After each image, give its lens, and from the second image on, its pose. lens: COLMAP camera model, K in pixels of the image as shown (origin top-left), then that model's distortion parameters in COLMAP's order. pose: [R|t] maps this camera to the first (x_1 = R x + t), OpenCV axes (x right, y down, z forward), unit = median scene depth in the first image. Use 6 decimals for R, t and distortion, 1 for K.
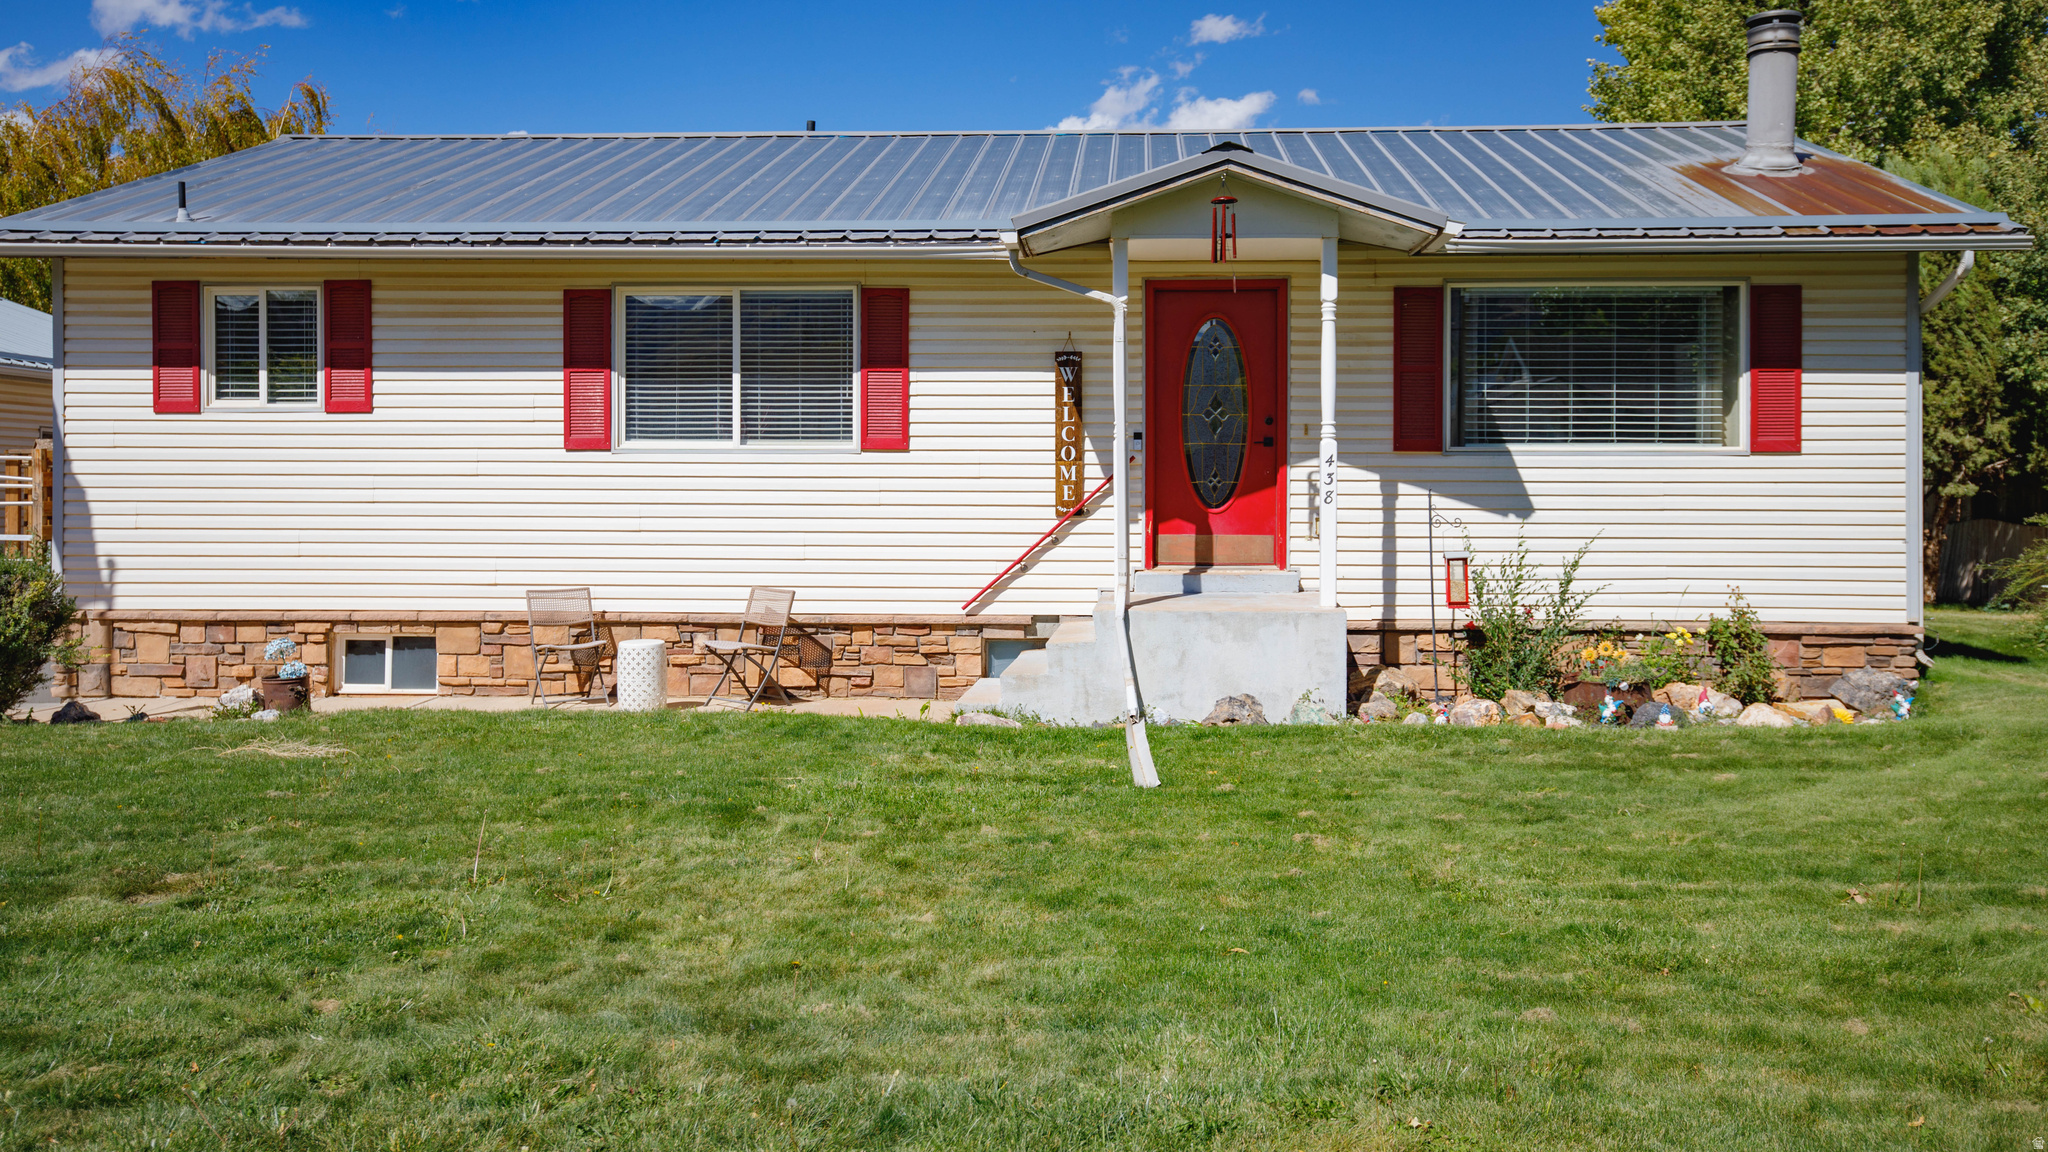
lens RADIAL K [[1783.3, 0, 1070.9], [0, 1783.3, 495.6], [0, 0, 1]] dist [0.032154, 0.015868]
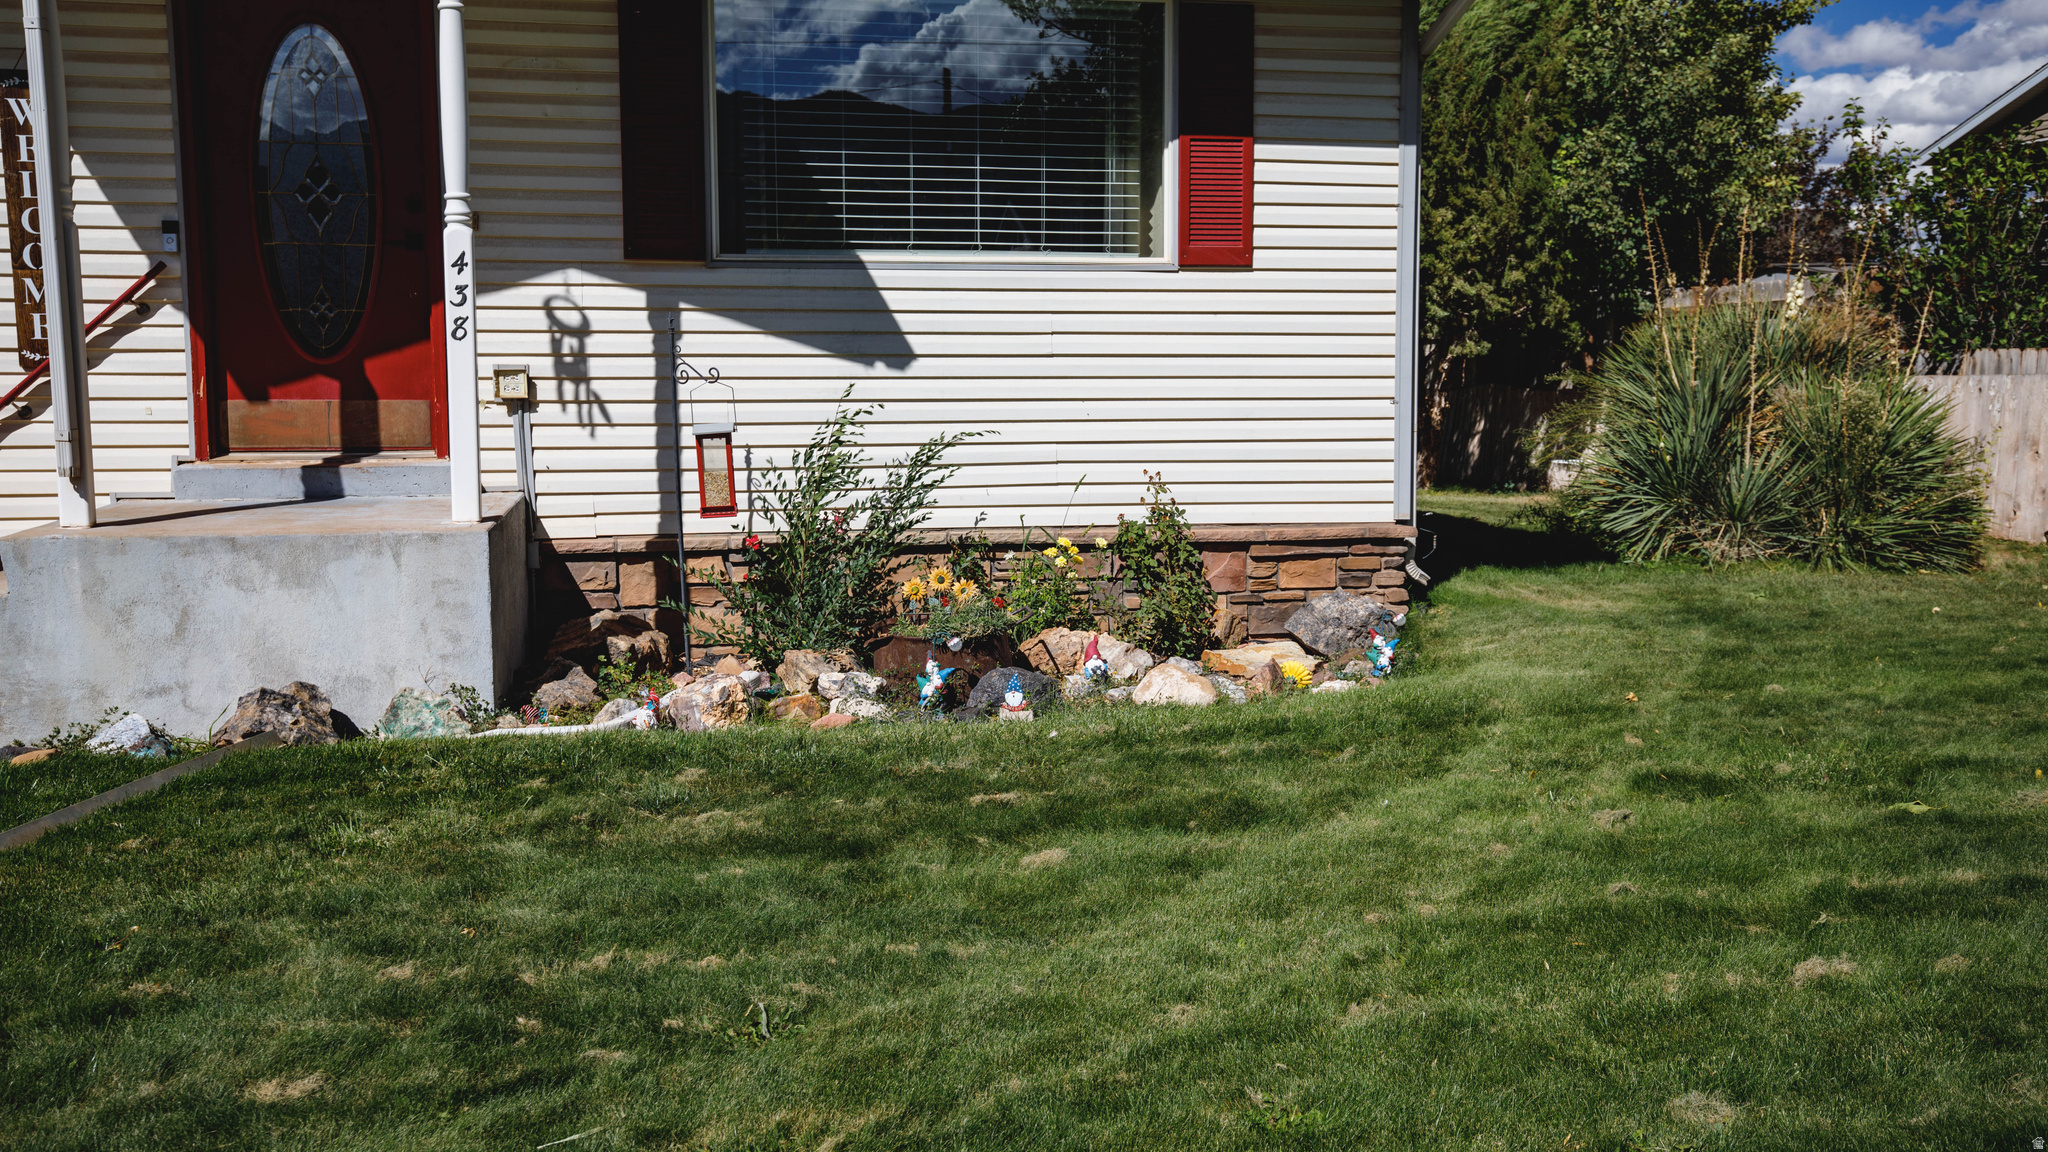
lens RADIAL K [[2150.9, 0, 1021.2], [0, 2150.9, 577.3], [0, 0, 1]] dist [0.051056, 0.000000]
pose [[0.968182, -0.028912, 0.248570, 0.125009], [0.004161, 0.995026, 0.099529, 0.010203], [-0.250211, -0.095328, 0.963487, 0.248072]]
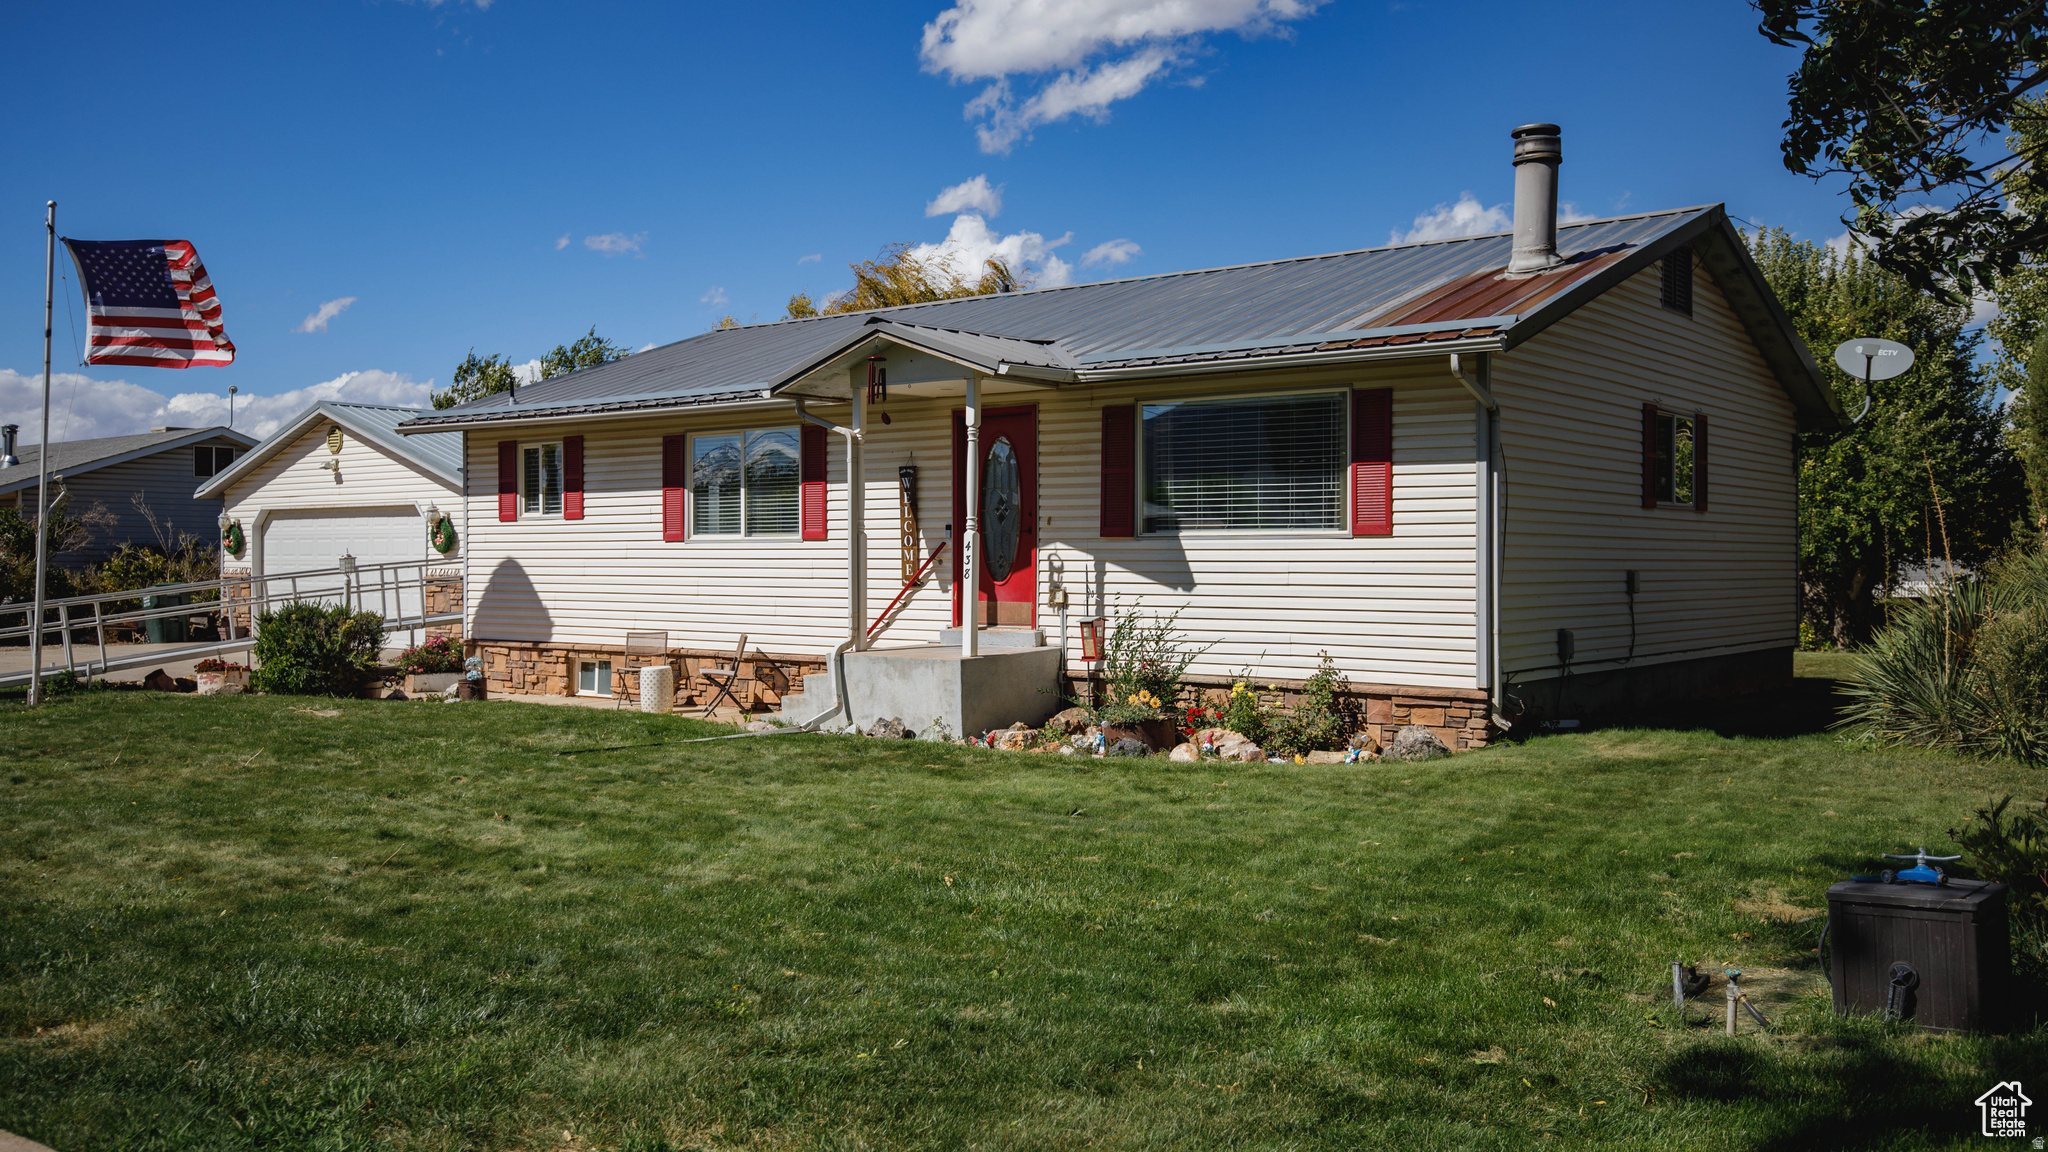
lens RADIAL K [[1773.8, 0, 1025.8], [0, 1773.8, 577.6], [0, 0, 1]] dist [-0.001457, -0.001127]
pose [[0.809807, 0.003865, -0.586684, 0.872534], [-0.004206, 0.999991, 0.000782, 0.002919], [0.586682, 0.001834, 0.809816, -0.045145]]
